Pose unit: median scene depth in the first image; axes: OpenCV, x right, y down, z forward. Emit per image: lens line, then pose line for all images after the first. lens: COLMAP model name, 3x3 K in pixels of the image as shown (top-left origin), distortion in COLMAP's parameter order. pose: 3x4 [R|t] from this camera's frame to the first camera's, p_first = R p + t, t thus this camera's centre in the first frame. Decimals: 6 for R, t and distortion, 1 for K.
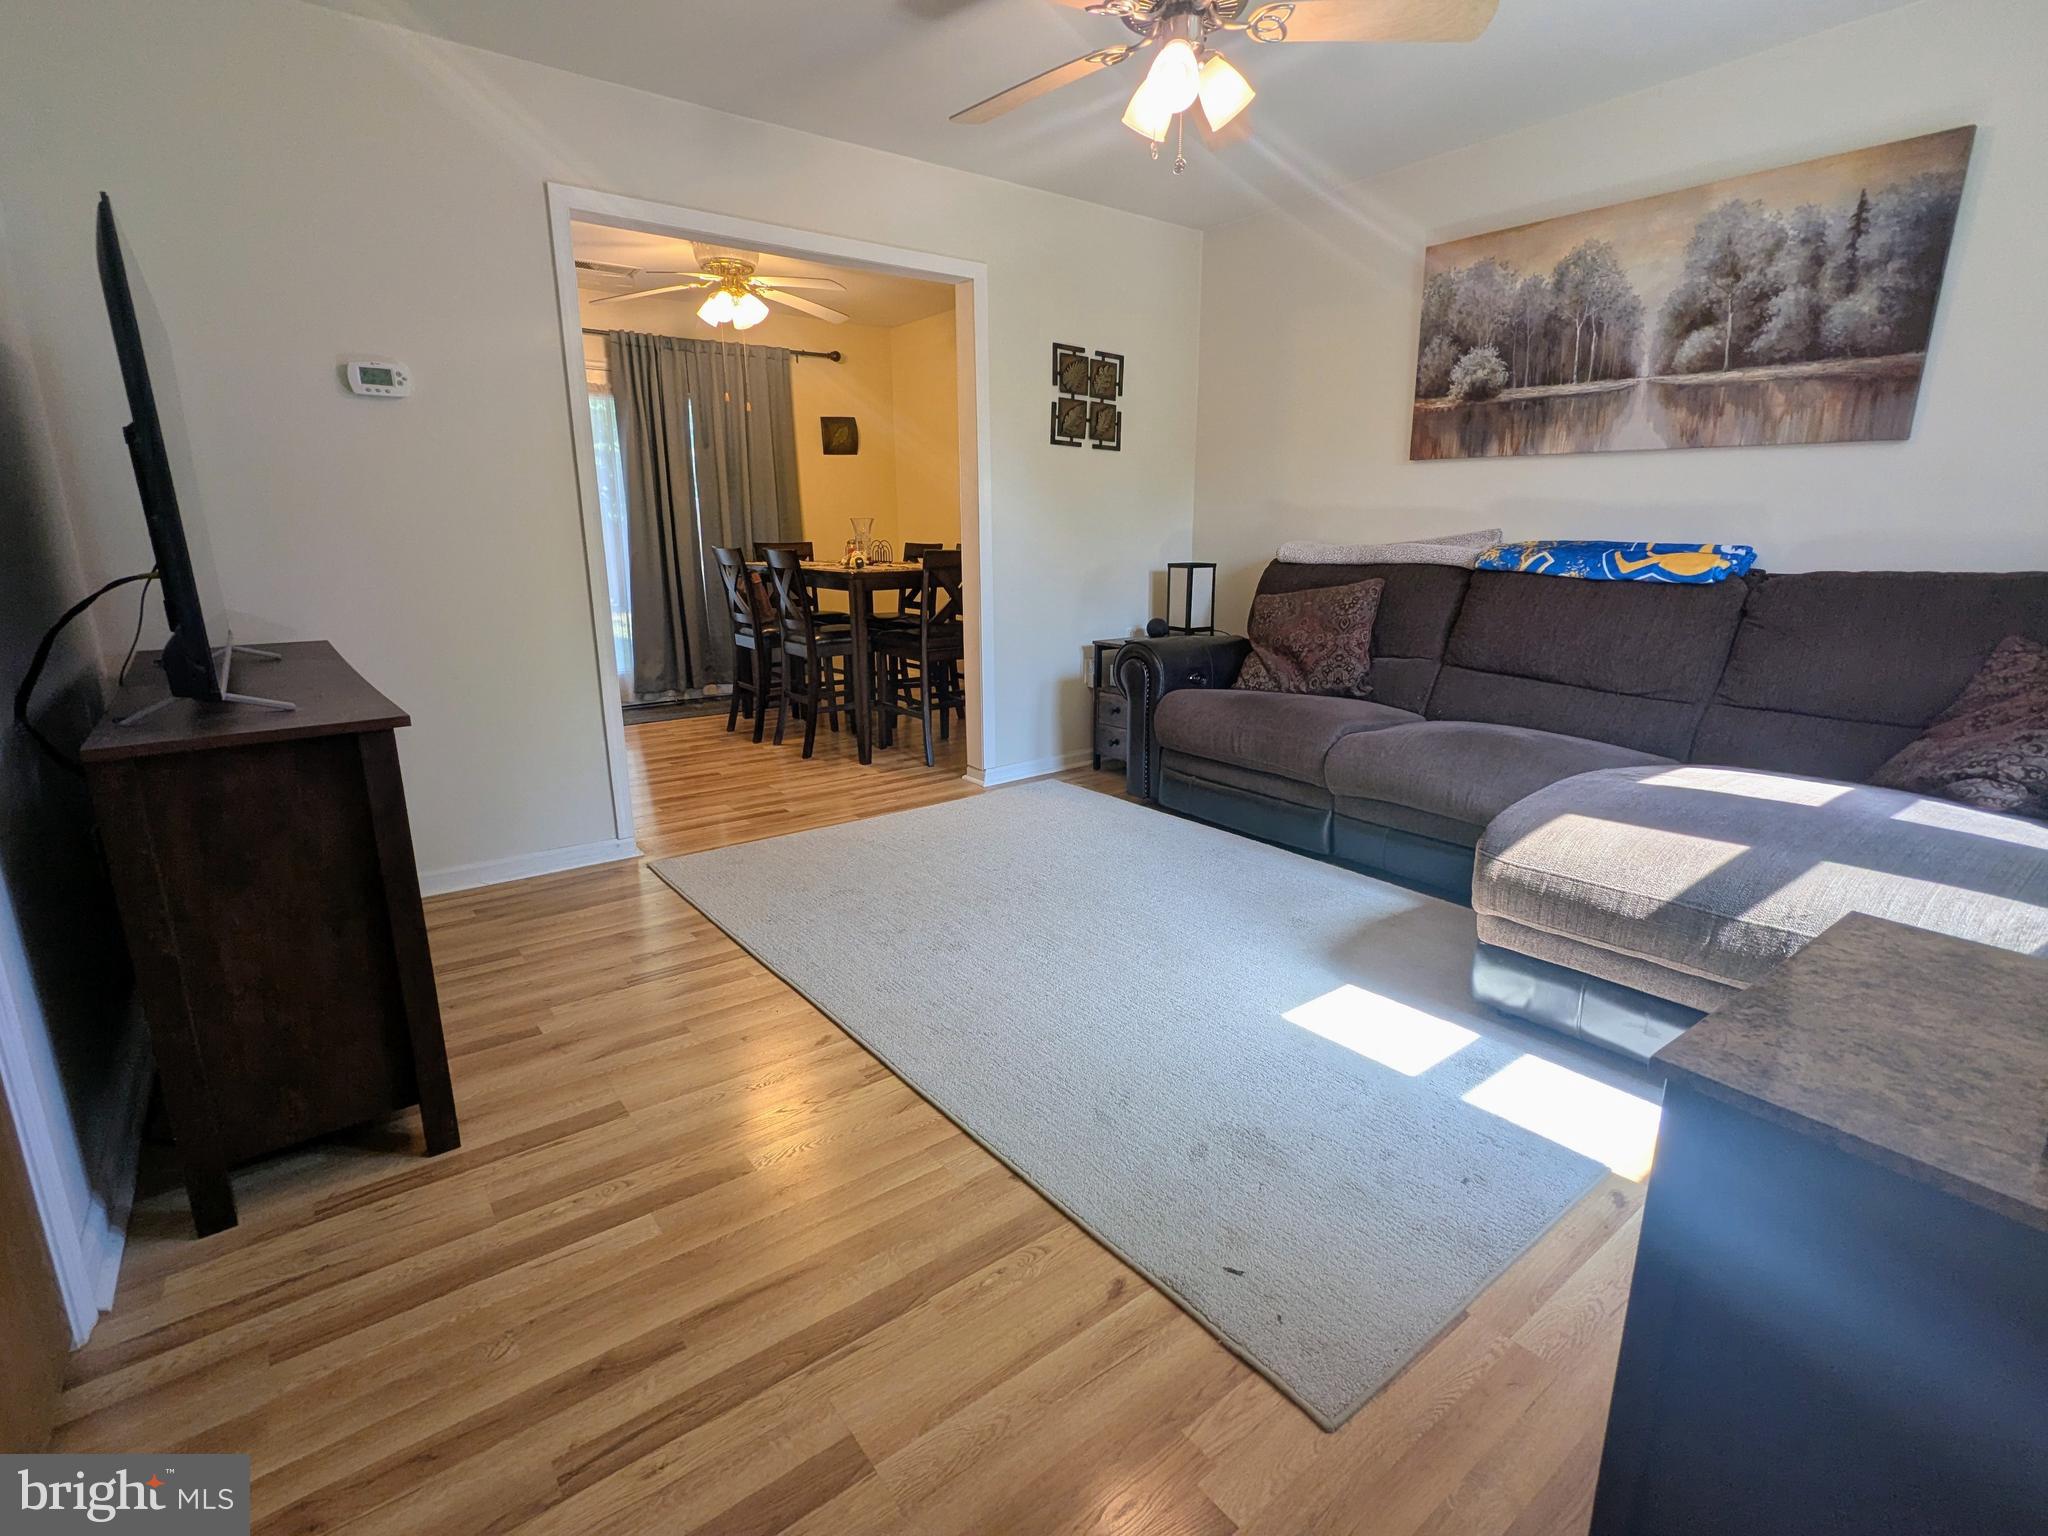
lens RADIAL K [[971.0, 0, 1023.7], [0, 971.0, 765.5], [0, 0, 1]] dist [0.002260, 0.001957]
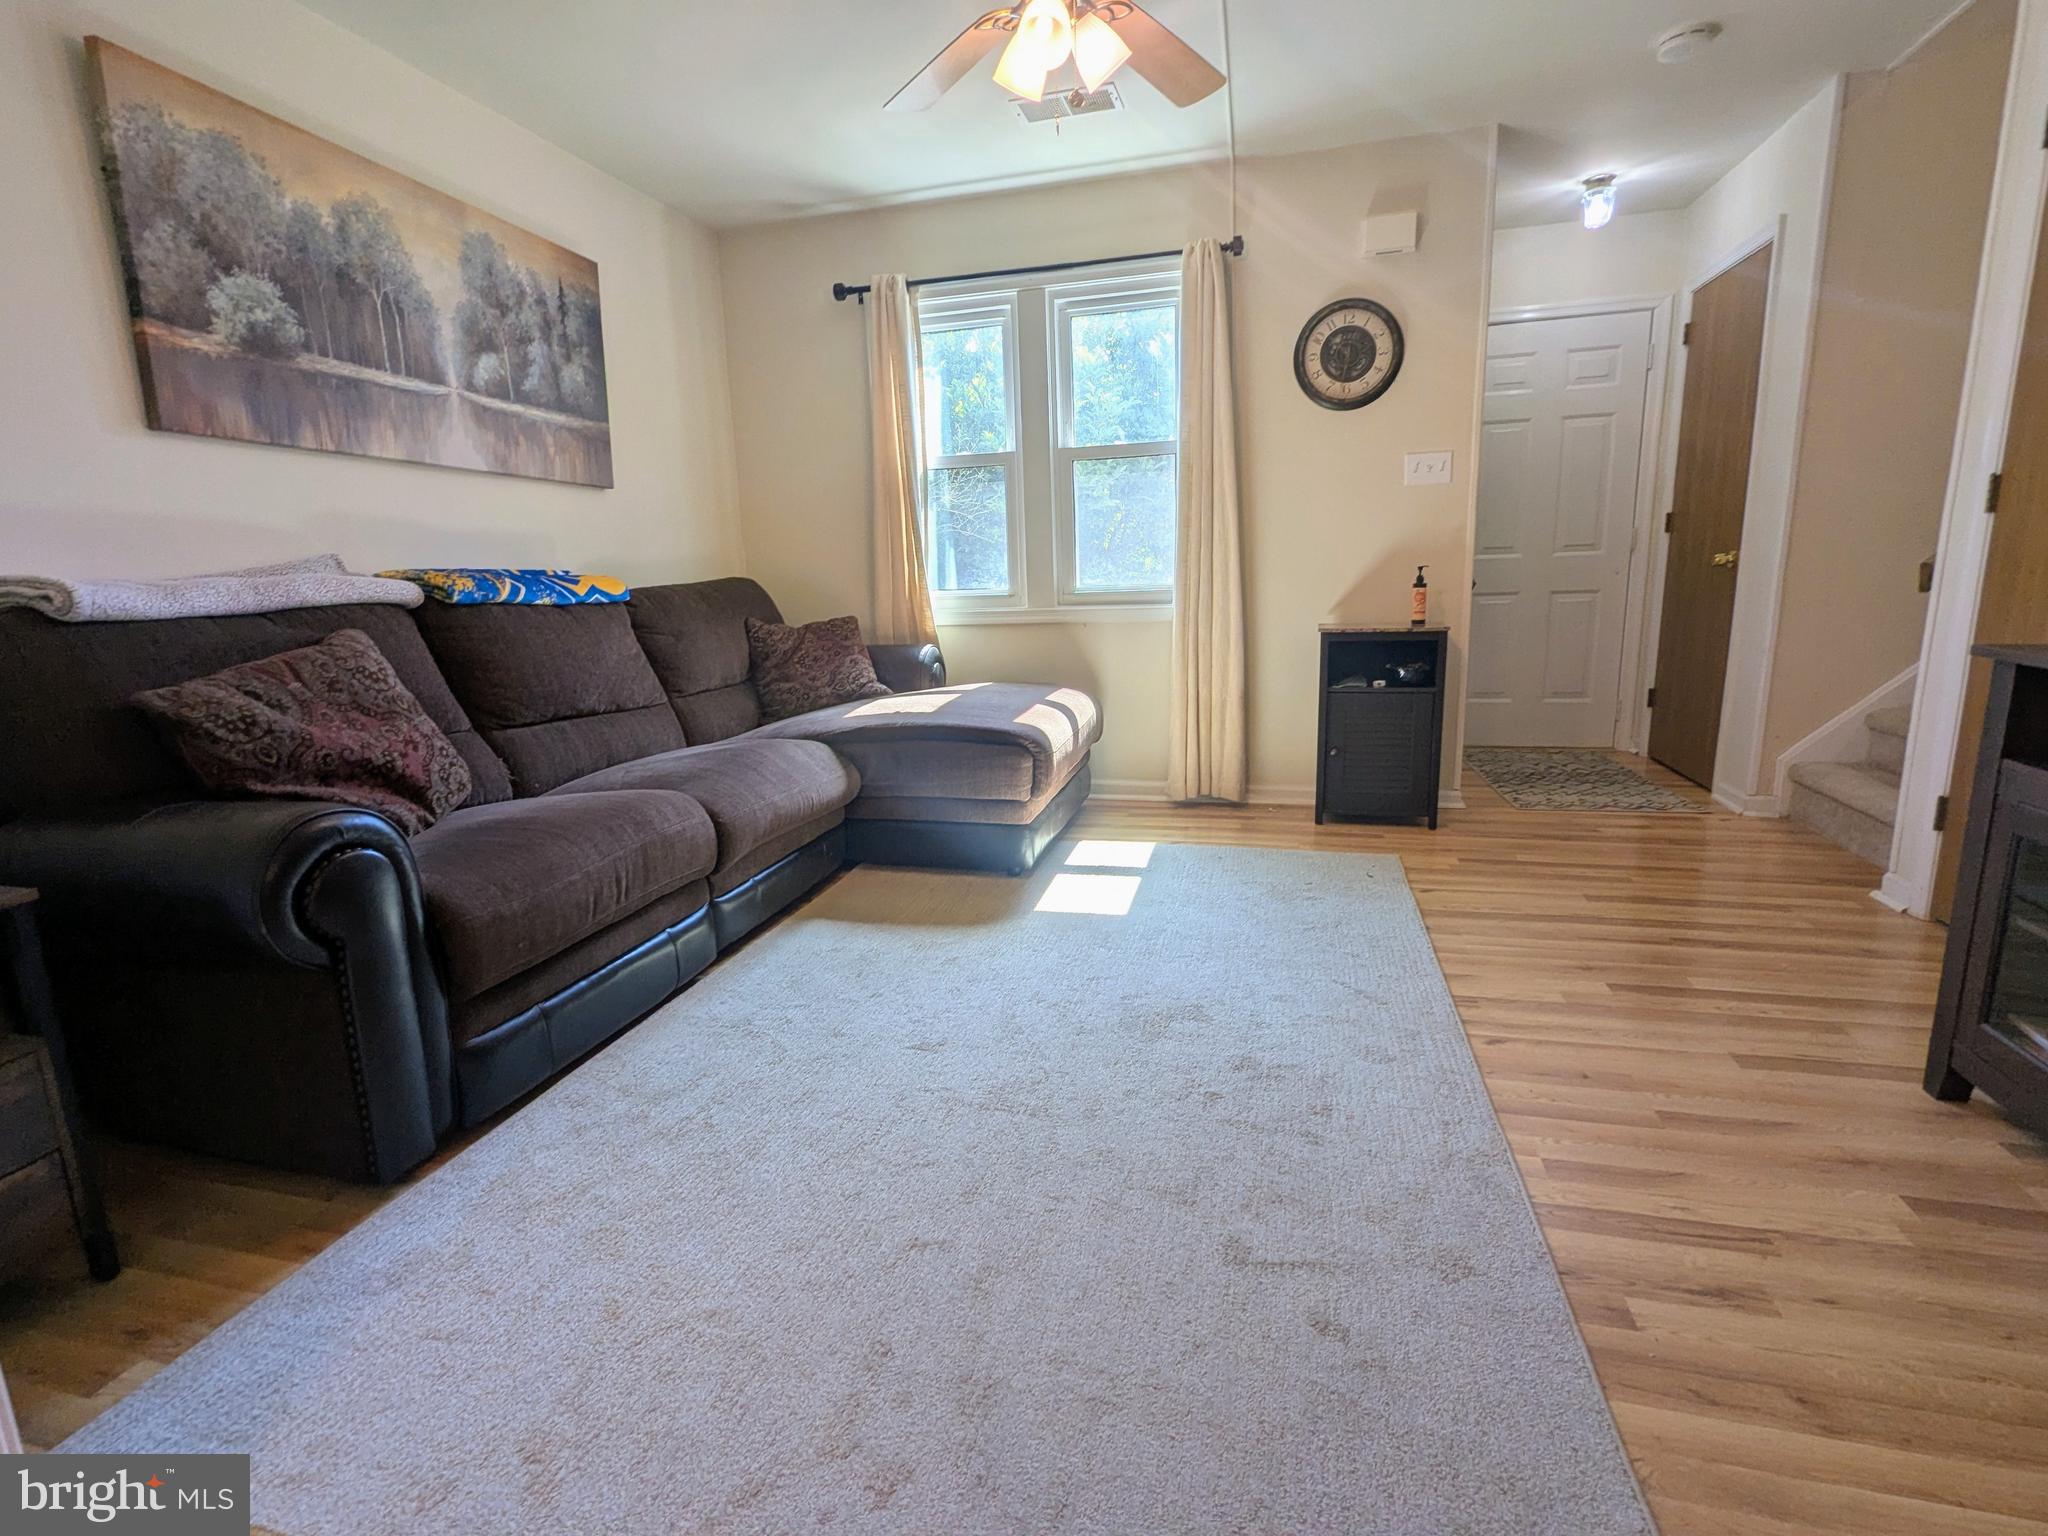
lens RADIAL K [[971.0, 0, 1025.2], [0, 971.0, 762.9], [0, 0, 1]] dist [0.002260, 0.001957]
pose [[-0.609411, -0.129812, 0.782156, -0.443494], [0.228024, 0.916131, 0.329710, -0.262597], [-0.759357, 0.379279, -0.528700, 1.231050]]
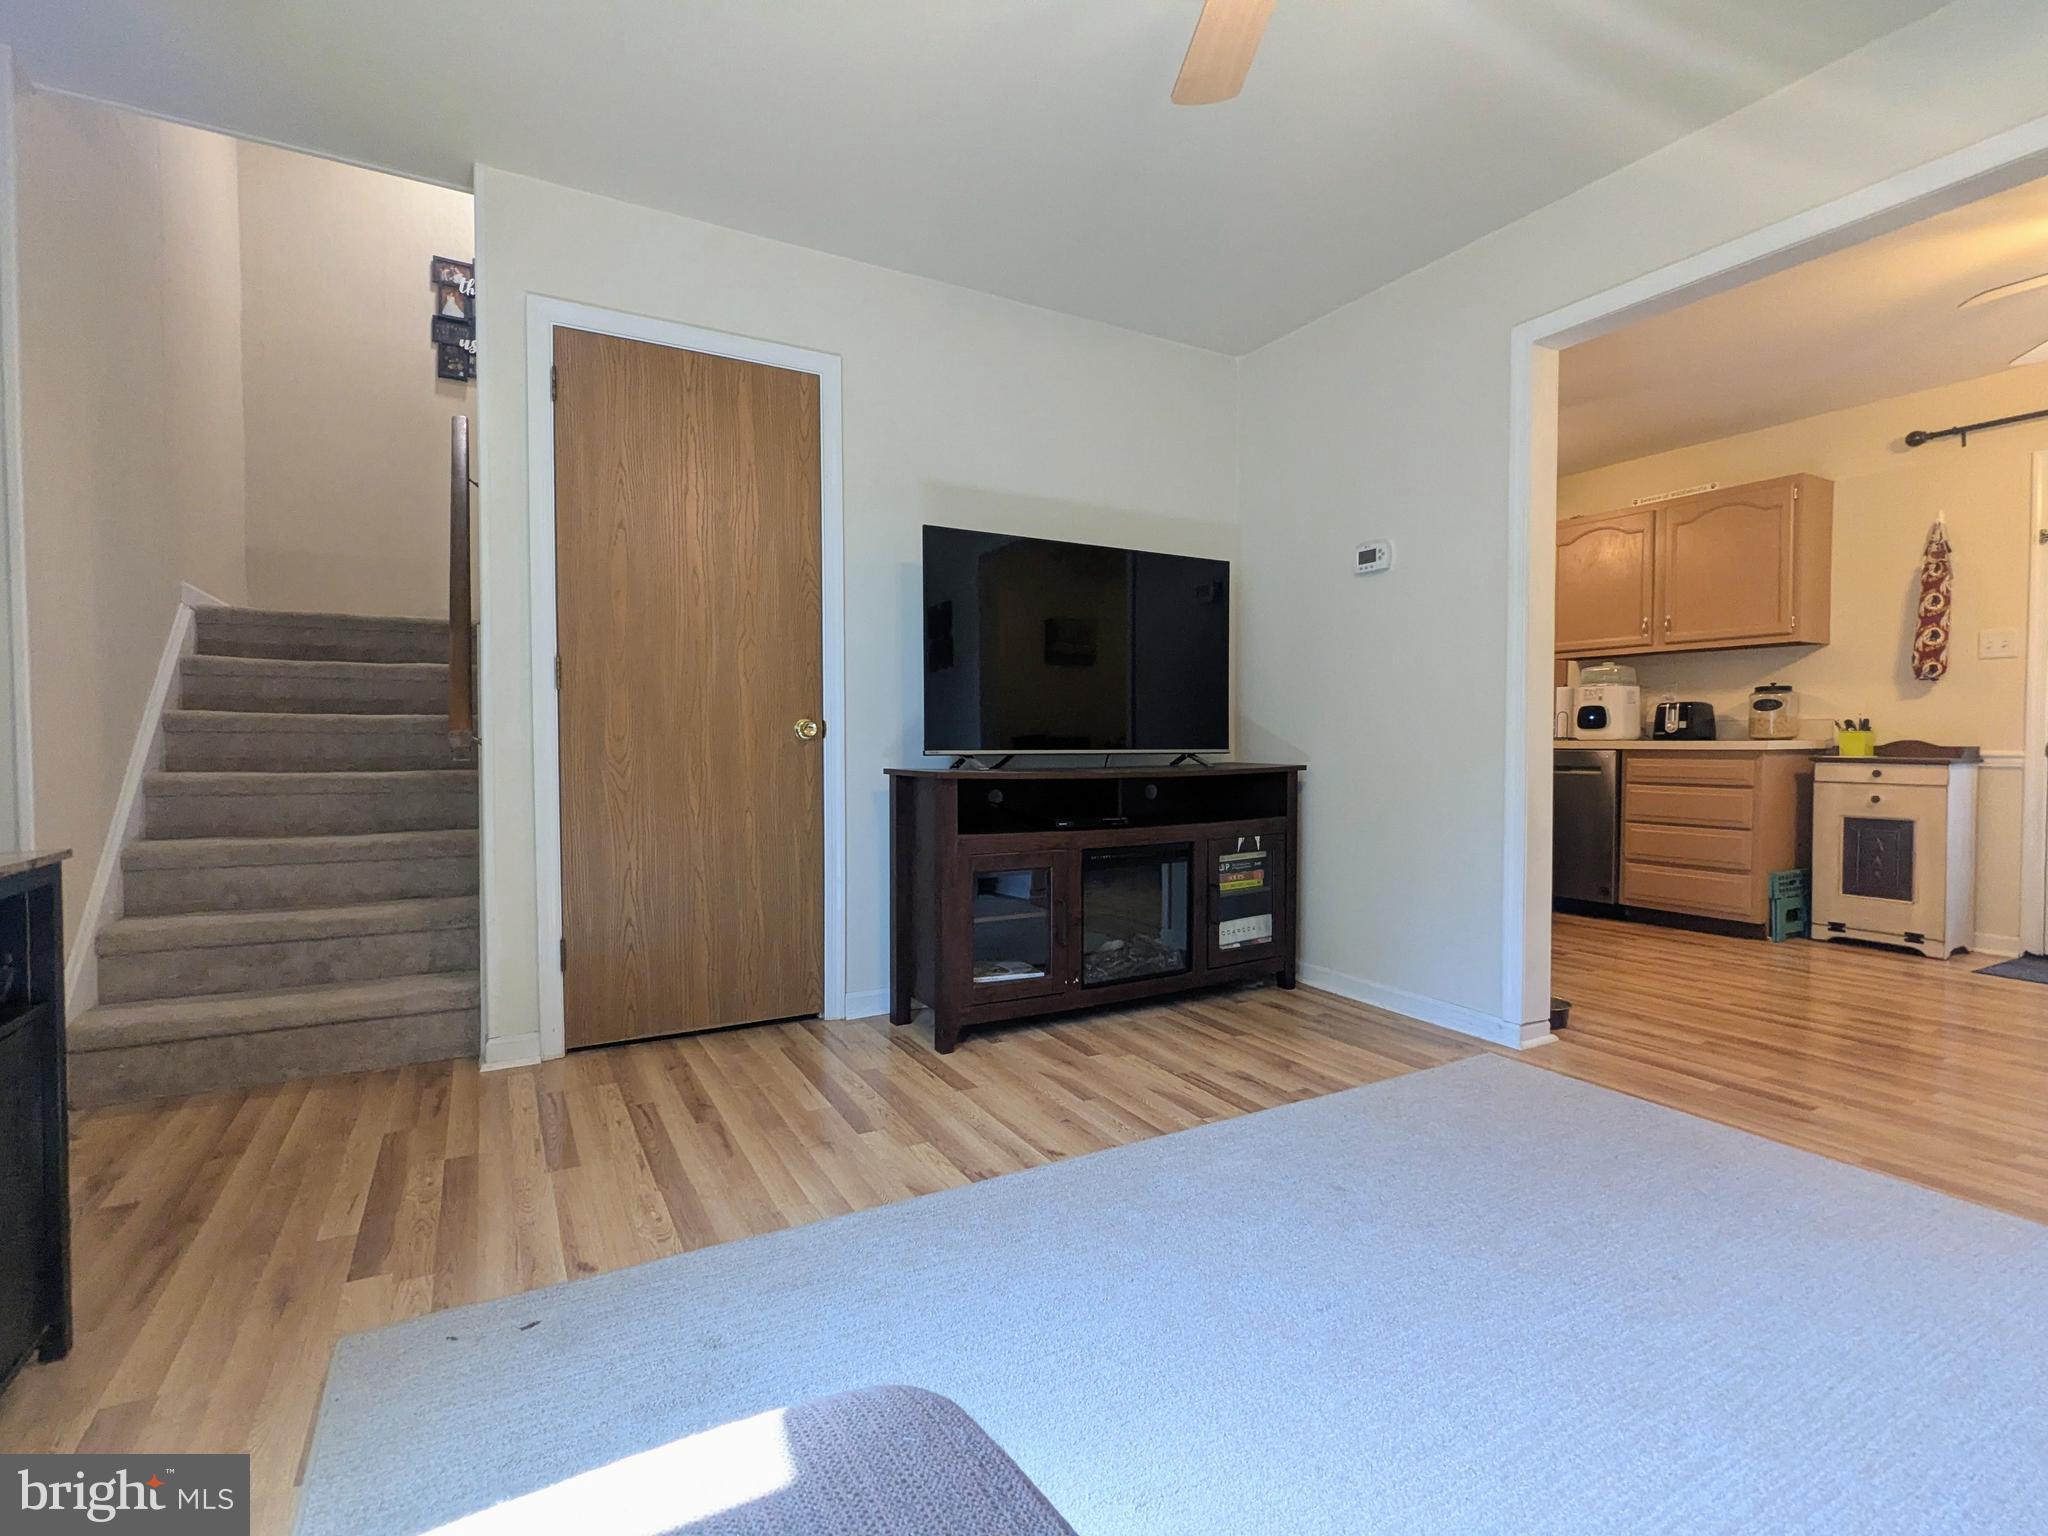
lens RADIAL K [[971.0, 0, 1025.3], [0, 971.0, 769.6], [0, 0, 1]] dist [0.002260, 0.001957]
pose [[-0.138137, 0.035234, -0.989786, 0.538003], [-0.238171, 0.968859, 0.067729, -0.107134], [0.961350, 0.245094, -0.125443, 0.711703]]
